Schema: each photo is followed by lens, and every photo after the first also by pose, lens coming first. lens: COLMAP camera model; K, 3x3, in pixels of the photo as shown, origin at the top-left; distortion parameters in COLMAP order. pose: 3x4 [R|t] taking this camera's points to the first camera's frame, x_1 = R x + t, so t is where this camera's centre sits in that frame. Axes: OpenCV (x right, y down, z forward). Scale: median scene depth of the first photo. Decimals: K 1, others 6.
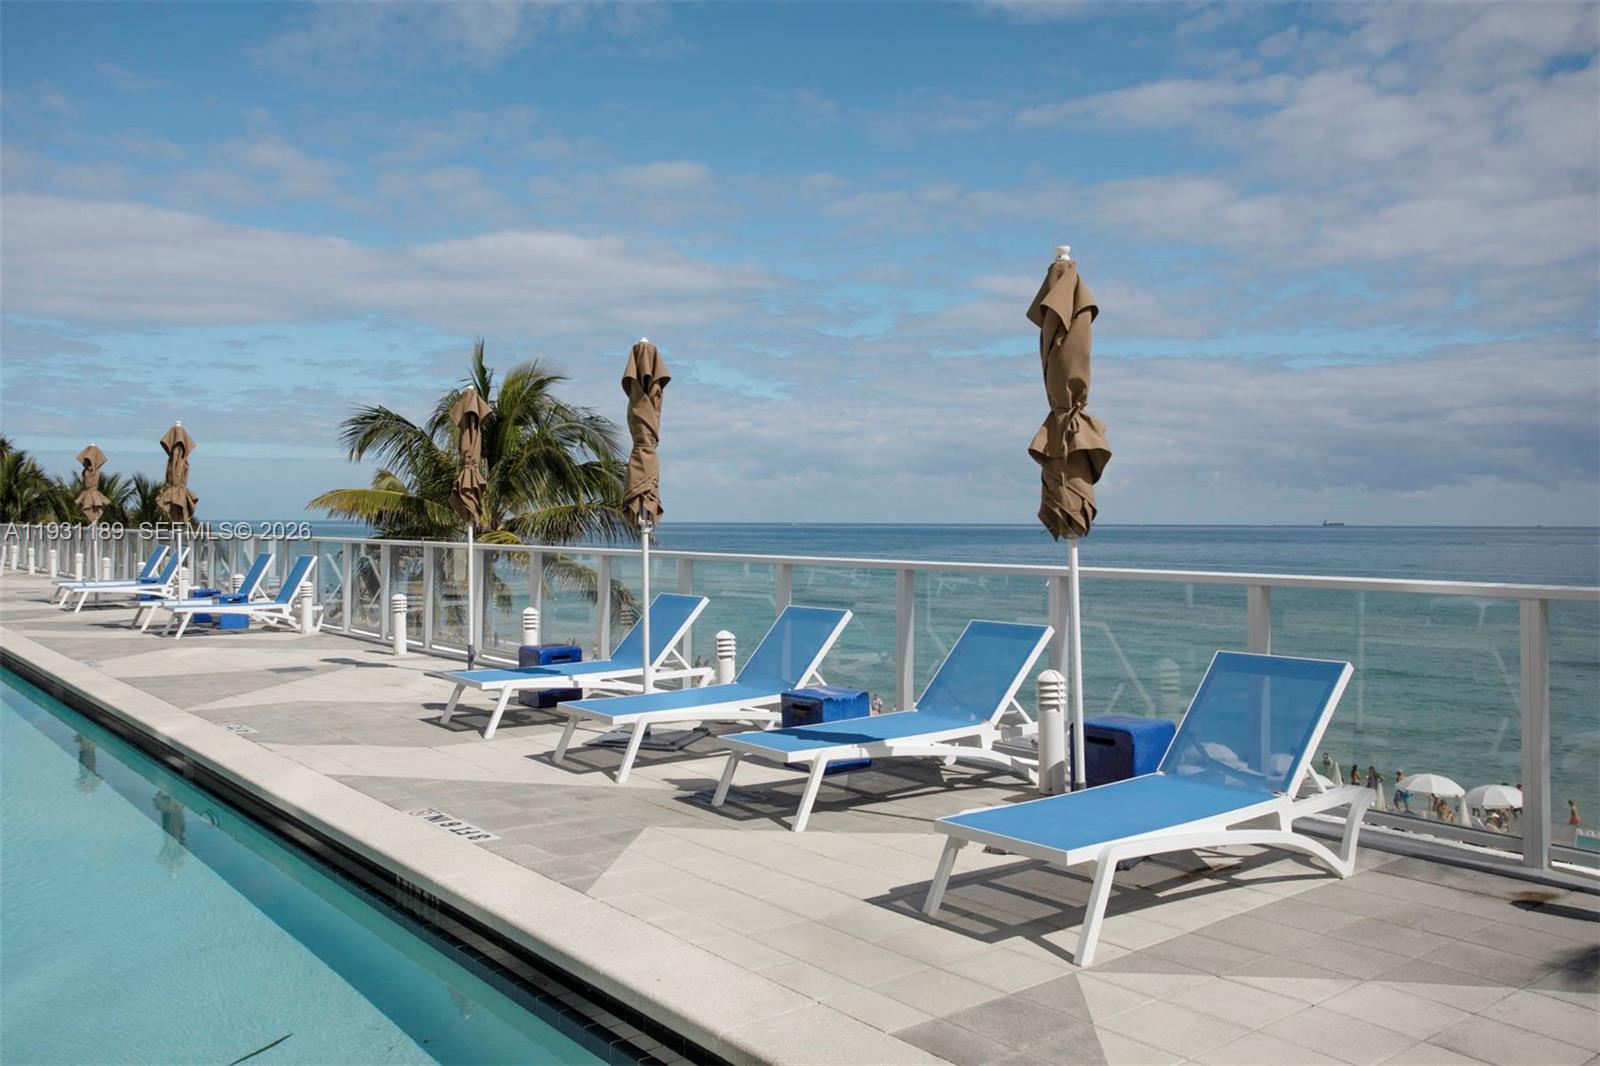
lens RADIAL K [[1305.6, 0, 800.0], [0, 1305.6, 533.0], [0, 0, 1]] dist [0.002316, 0.005214]
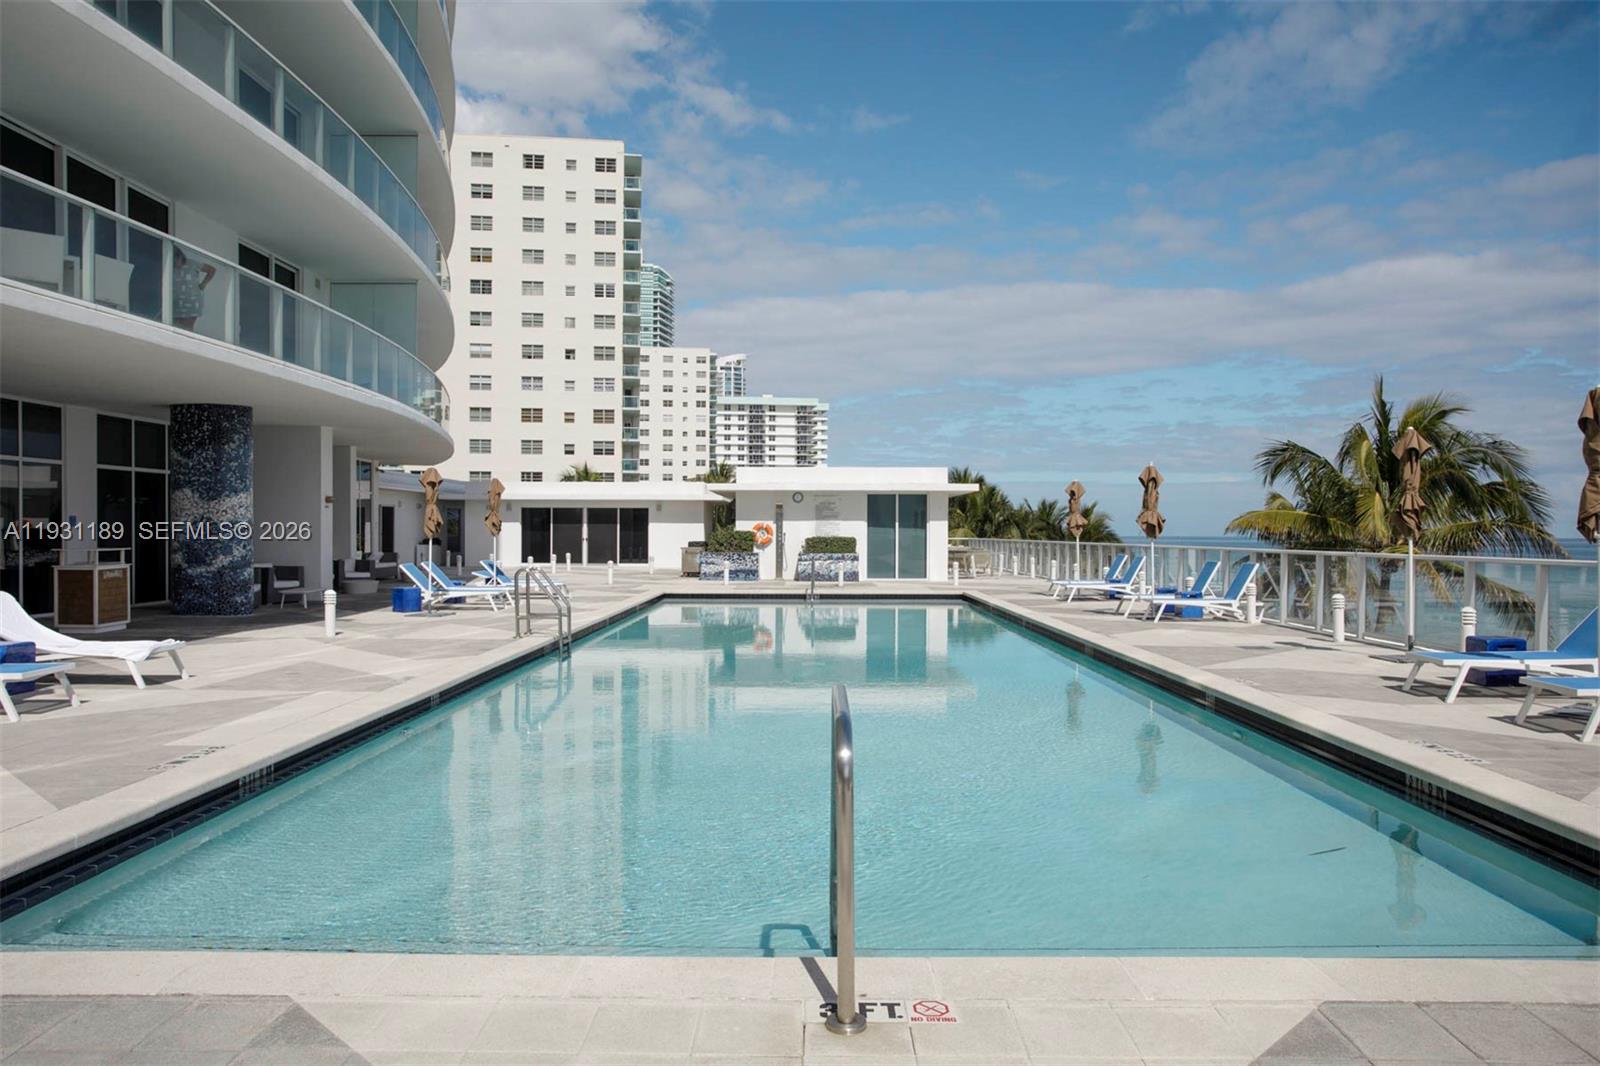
lens RADIAL K [[1169.0, 0, 804.4], [0, 1169.0, 556.0], [0, 0, 1]] dist [-0.008539, 0.050756]
pose [[0.787071, 0.011571, -0.616754, -0.010294], [-0.007196, 0.999928, 0.009577, 0.001747], [0.616820, -0.003100, 0.787098, -0.121081]]
